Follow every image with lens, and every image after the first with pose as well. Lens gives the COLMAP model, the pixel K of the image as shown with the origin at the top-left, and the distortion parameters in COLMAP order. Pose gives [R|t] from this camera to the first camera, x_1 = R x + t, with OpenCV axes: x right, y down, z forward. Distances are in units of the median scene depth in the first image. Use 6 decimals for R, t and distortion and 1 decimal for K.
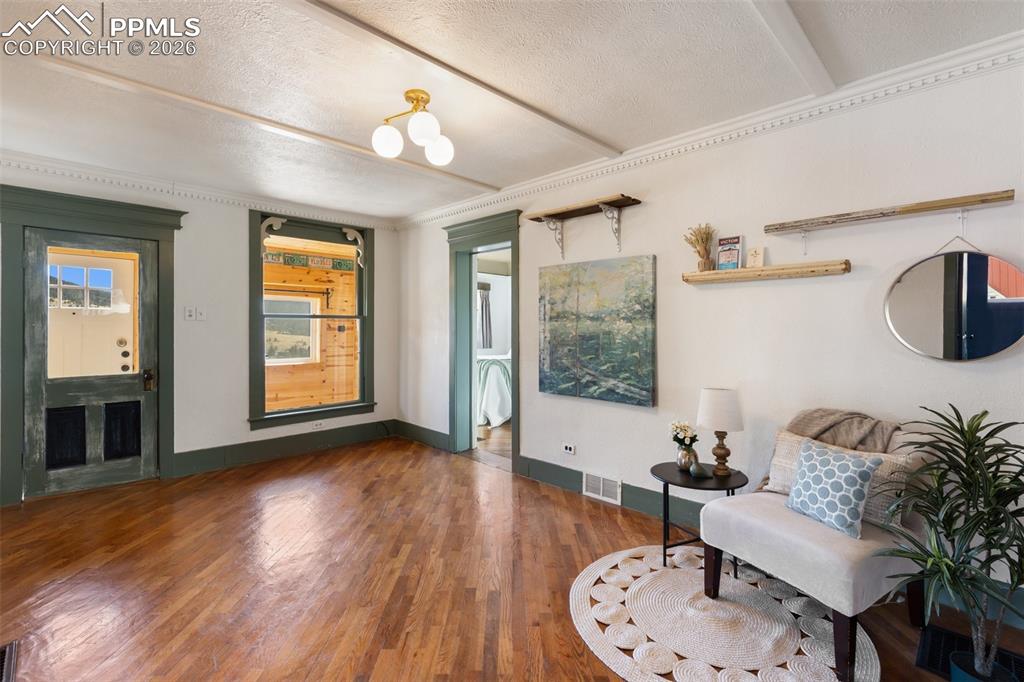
lens RADIAL K [[463.6, 0, 514.8], [0, 463.6, 328.4], [0, 0, 1]] dist [0.000268, 0.000145]
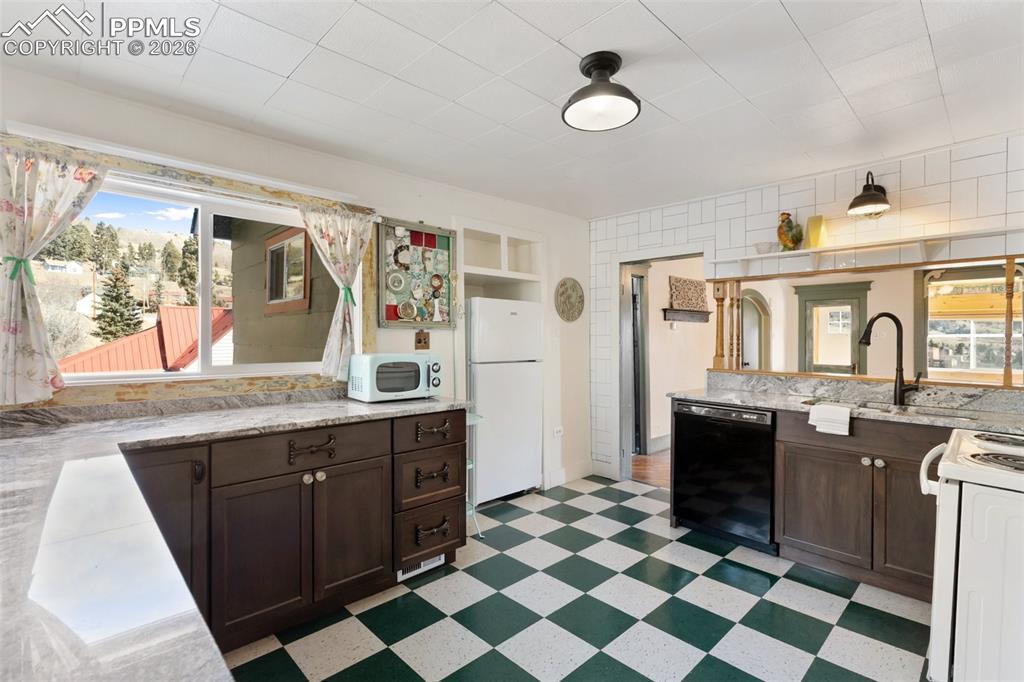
lens RADIAL K [[476.9, 0, 512.0], [0, 476.9, 341.0], [0, 0, 1]] dist [0.000587, 0.000044]
pose [[-0.032875, 0.001138, -0.999459, 1.351427], [-0.007688, 0.999969, 0.001392, 0.000083], [0.999430, 0.007729, -0.032865, -0.413941]]
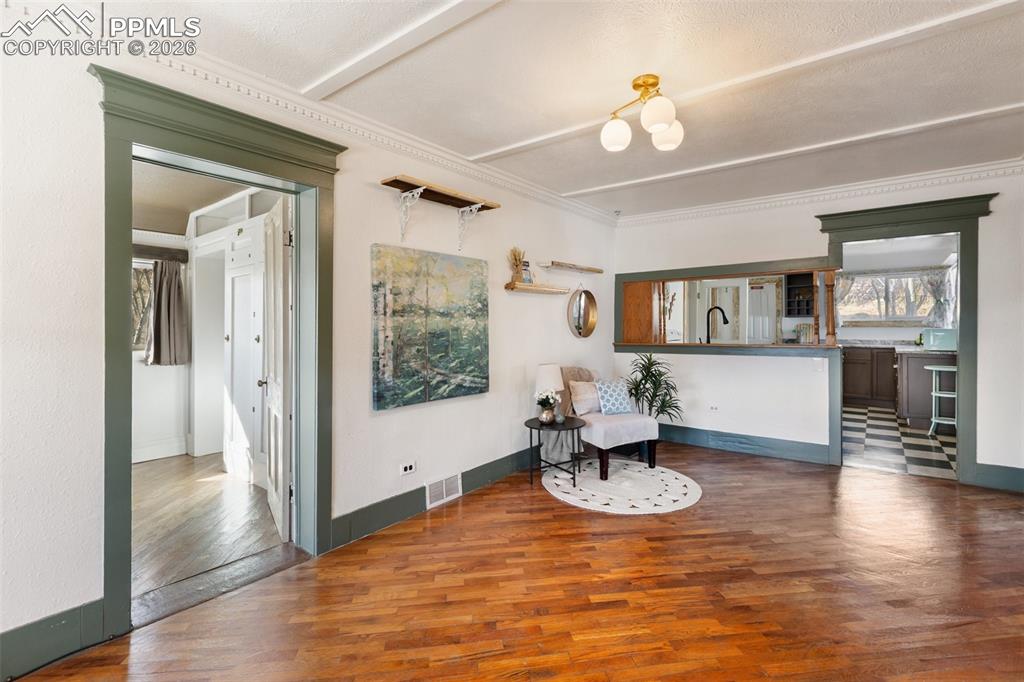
lens RADIAL K [[463.6, 0, 514.8], [0, 463.6, 328.4], [0, 0, 1]] dist [0.000268, 0.000145]
pose [[-0.101961, -0.008544, 0.994752, -0.751560], [0.010129, 0.999902, 0.009626, -0.000152], [-0.994737, 0.011057, -0.101864, 0.907538]]
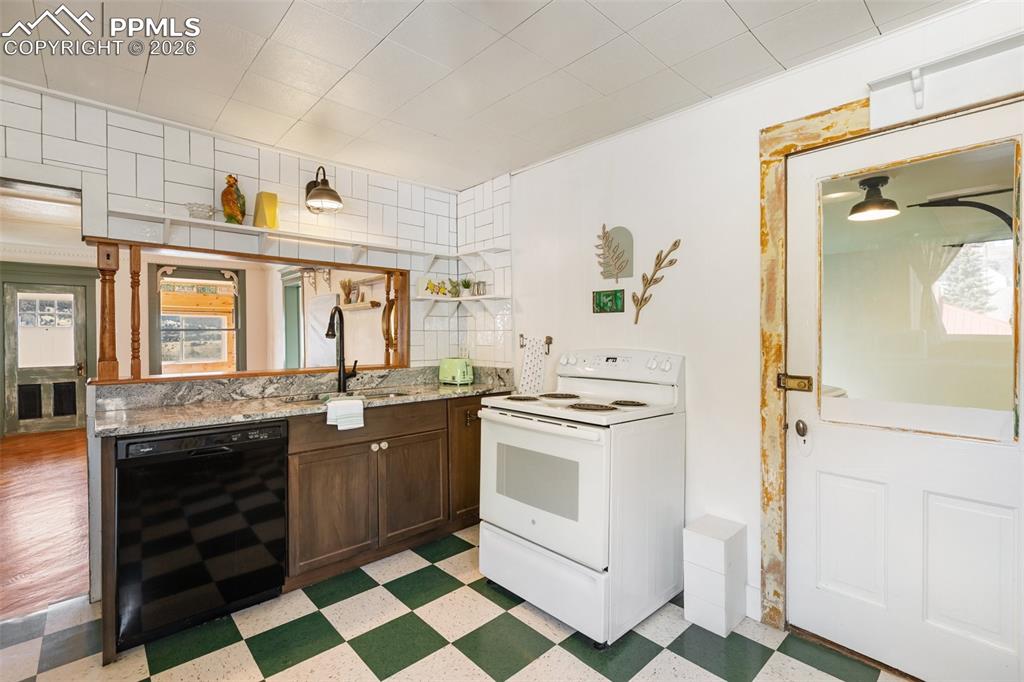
lens RADIAL K [[461.1, 0, 517.9], [0, 461.1, 334.6], [0, 0, 1]] dist [-0.000480, -0.000294]
pose [[0.998808, -0.010661, -0.047633, 0.904902], [0.010695, 0.999943, 0.000467, 0.001667], [0.047626, -0.000976, 0.998865, -0.610669]]
